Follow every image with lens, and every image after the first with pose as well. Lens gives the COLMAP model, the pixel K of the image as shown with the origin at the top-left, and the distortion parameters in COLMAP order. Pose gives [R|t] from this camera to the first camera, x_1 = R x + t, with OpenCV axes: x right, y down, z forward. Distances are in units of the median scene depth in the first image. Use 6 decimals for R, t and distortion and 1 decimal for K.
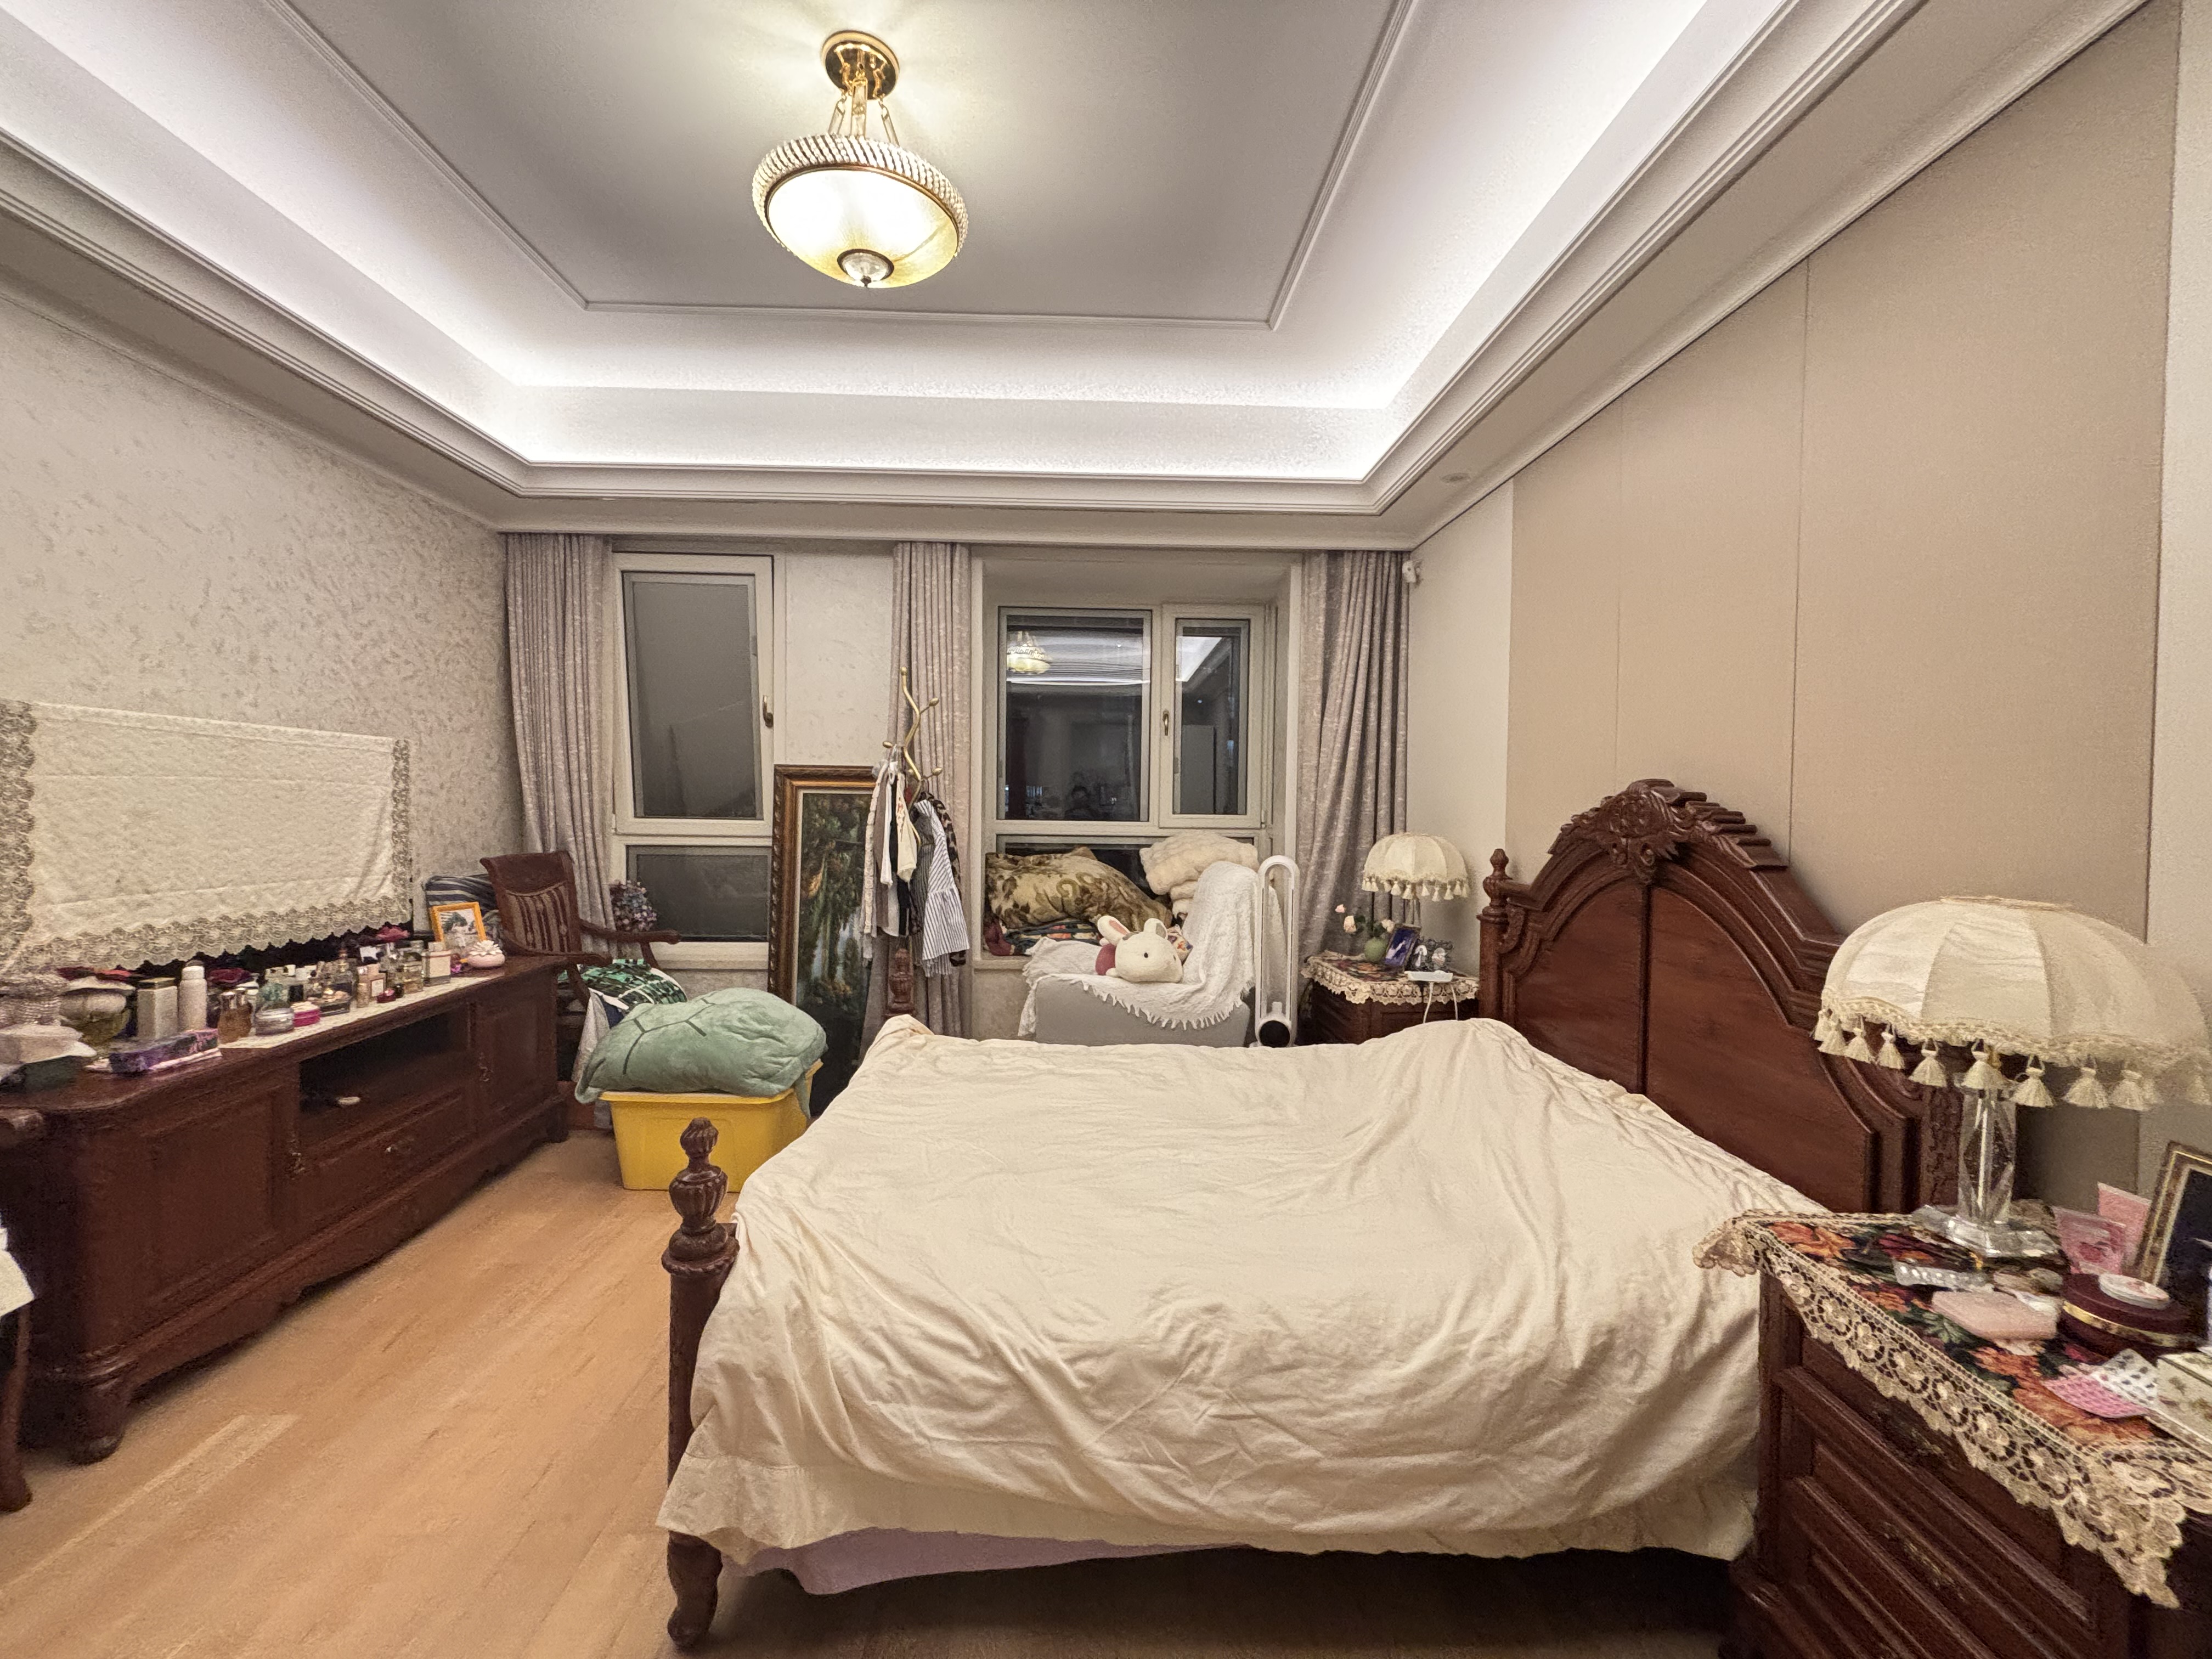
lens RADIAL K [[892.1, 0, 1113.1], [0, 892.1, 818.7], [0, 0, 1]] dist [0.000702, 0.000547]
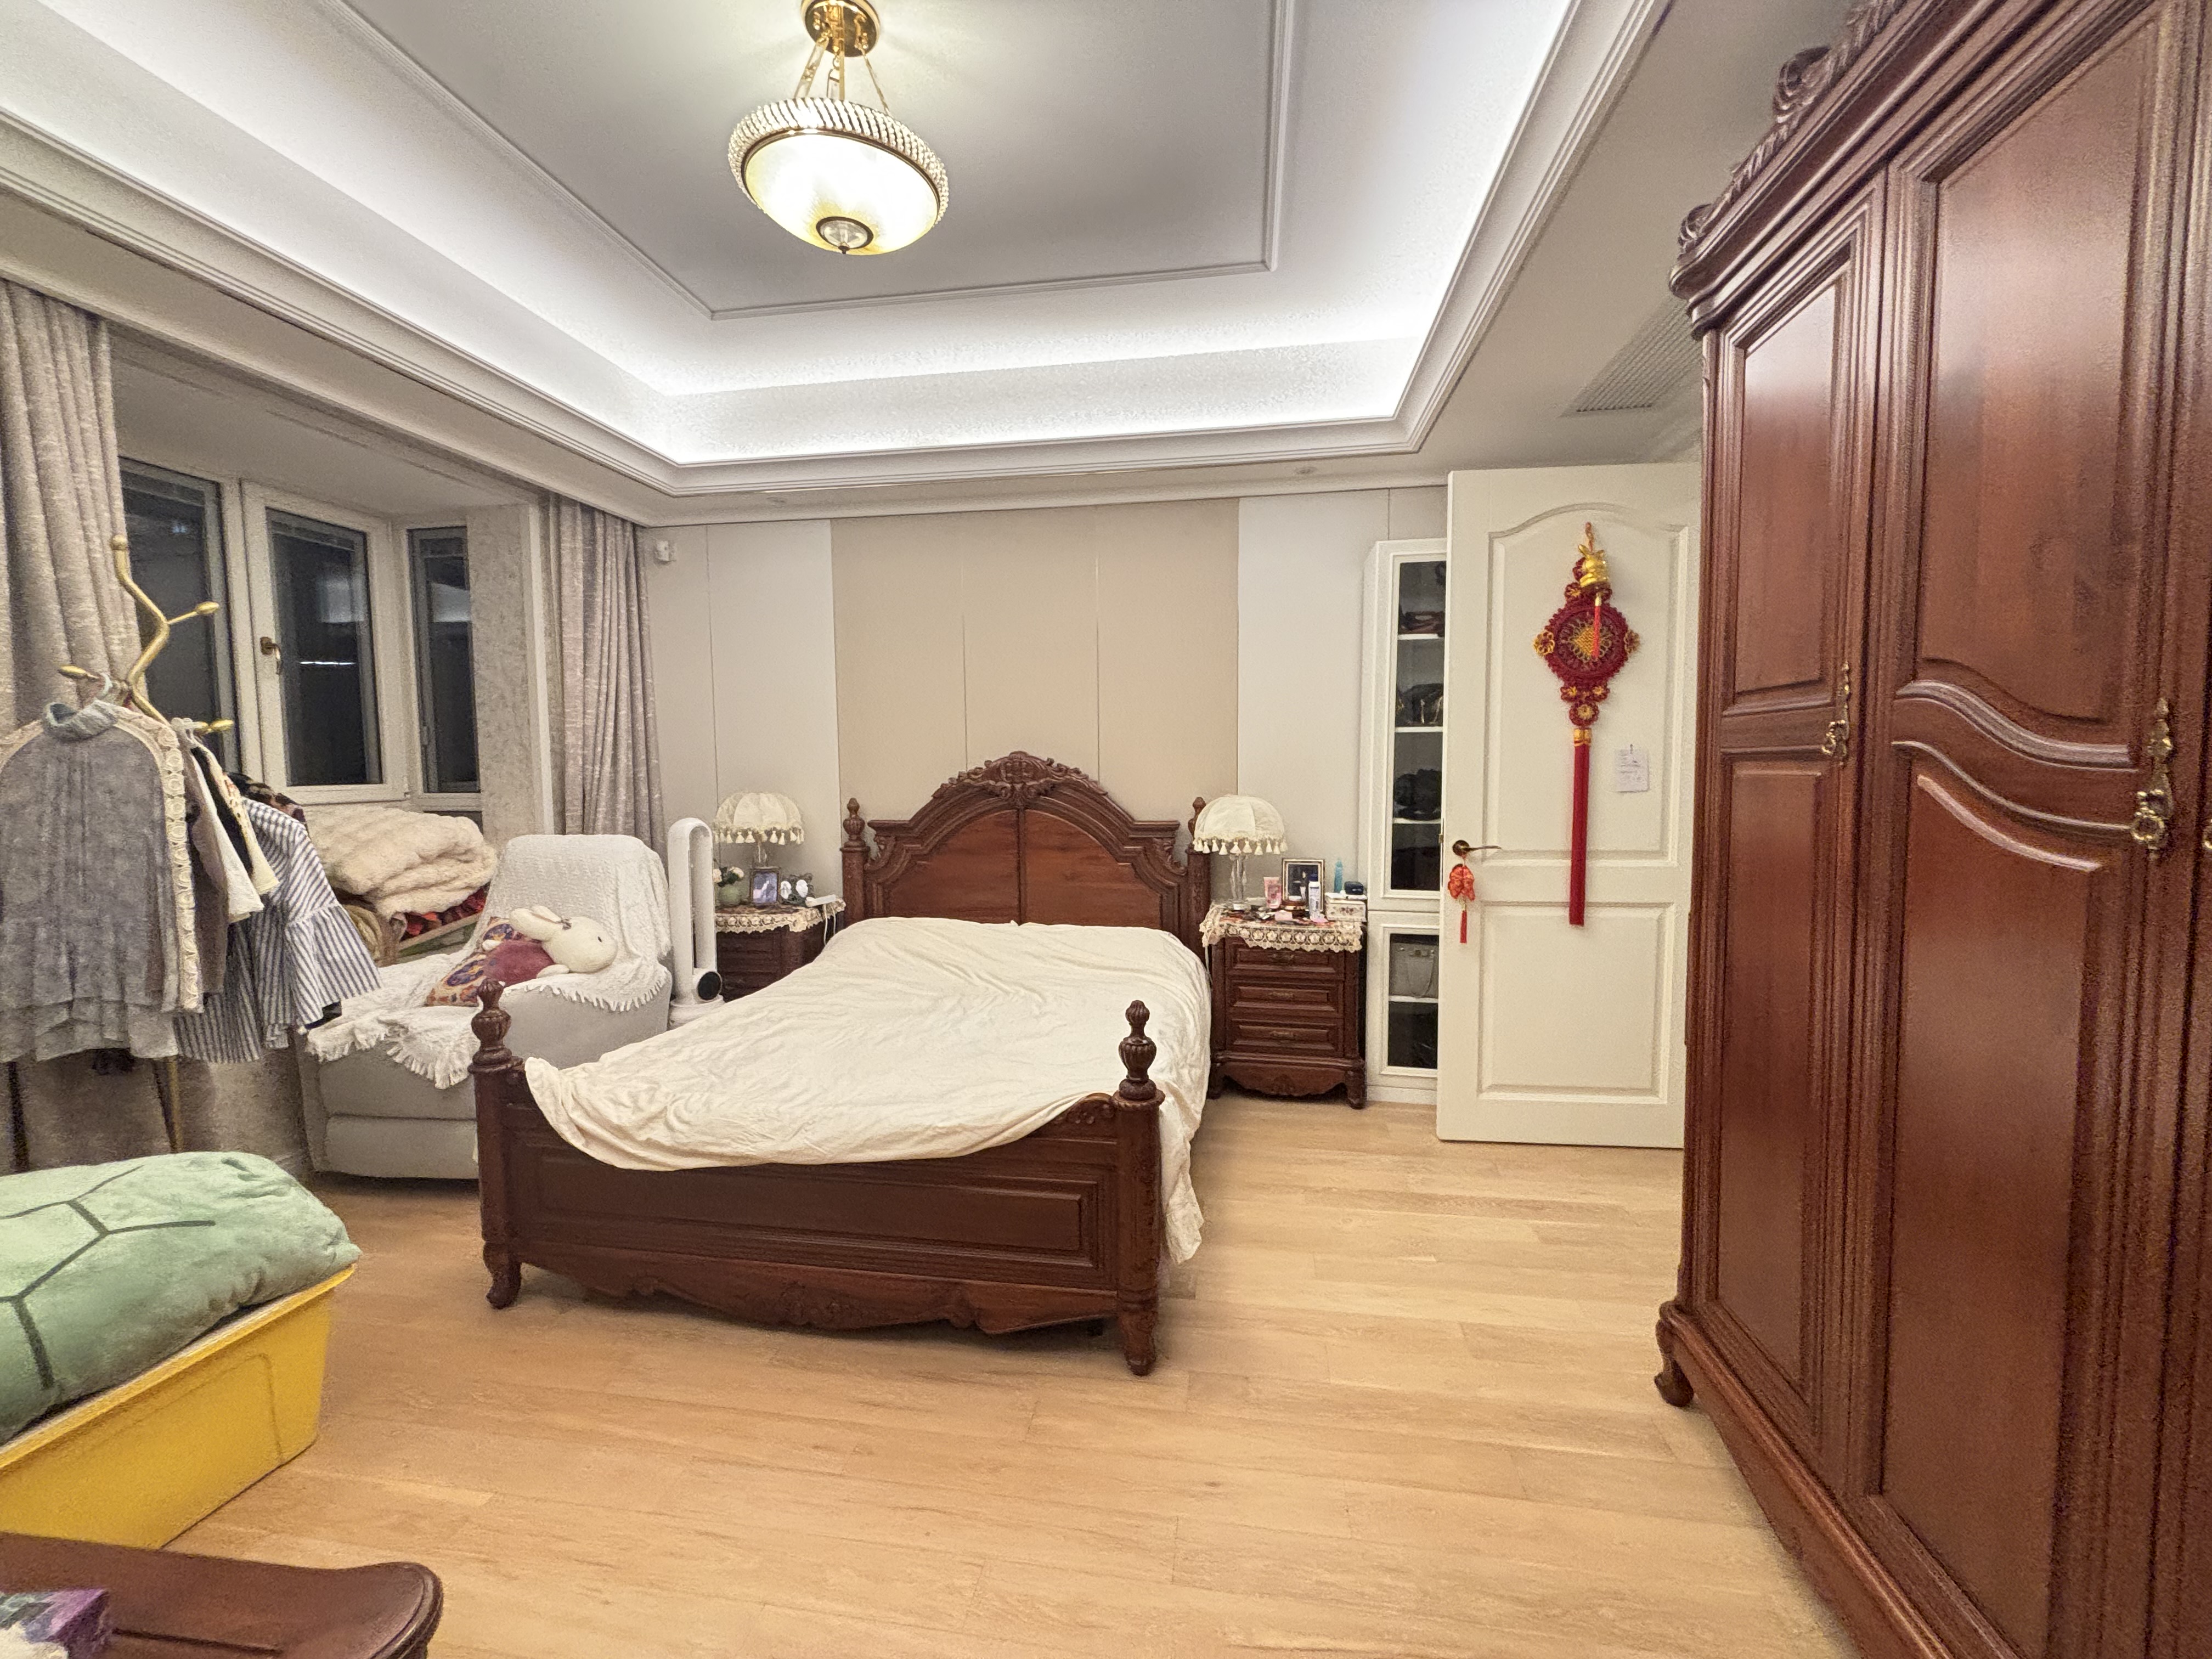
lens RADIAL K [[892.1, 0, 1113.1], [0, 892.1, 818.7], [0, 0, 1]] dist [0.000702, 0.000547]
pose [[0.174093, -0.072568, 0.982052, -0.906233], [0.026390, 0.997267, 0.069014, -0.020600], [-0.984376, 0.013901, 0.175532, 0.397026]]
